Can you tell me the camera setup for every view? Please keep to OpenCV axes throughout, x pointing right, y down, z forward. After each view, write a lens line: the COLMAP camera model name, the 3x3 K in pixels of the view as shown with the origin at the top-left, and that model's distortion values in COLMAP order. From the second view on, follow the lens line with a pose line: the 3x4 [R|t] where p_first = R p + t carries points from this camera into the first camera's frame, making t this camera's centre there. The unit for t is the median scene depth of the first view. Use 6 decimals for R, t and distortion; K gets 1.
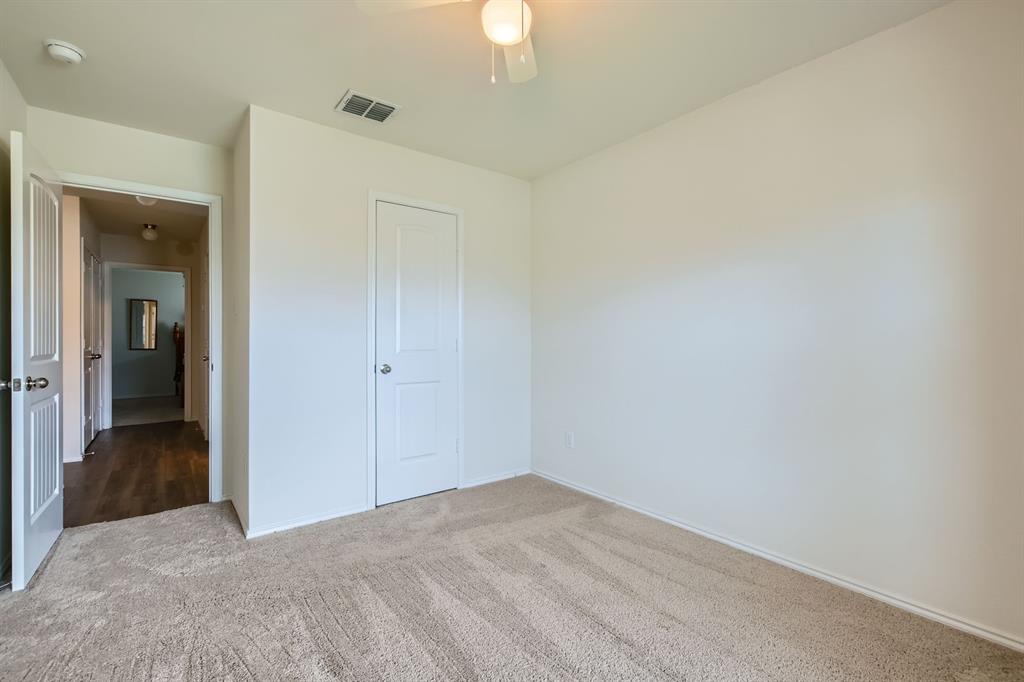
lens RADIAL K [[456.6, 0, 518.8], [0, 456.6, 337.5], [0, 0, 1]] dist [0.002470, 0.000330]
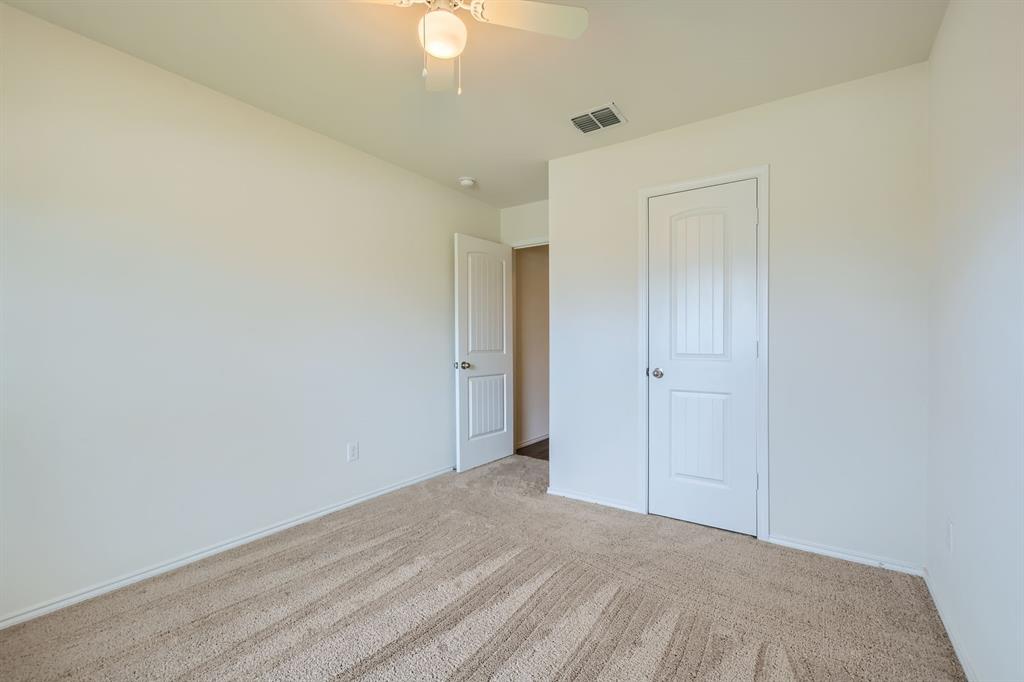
lens RADIAL K [[456.6, 0, 516.6], [0, 456.6, 345.5], [0, 0, 1]] dist [0.002470, 0.000330]
pose [[0.292788, 0.005716, -0.956160, 0.550187], [0.002623, 0.999974, 0.006781, 0.005338], [0.956174, -0.004493, 0.292765, 0.461426]]
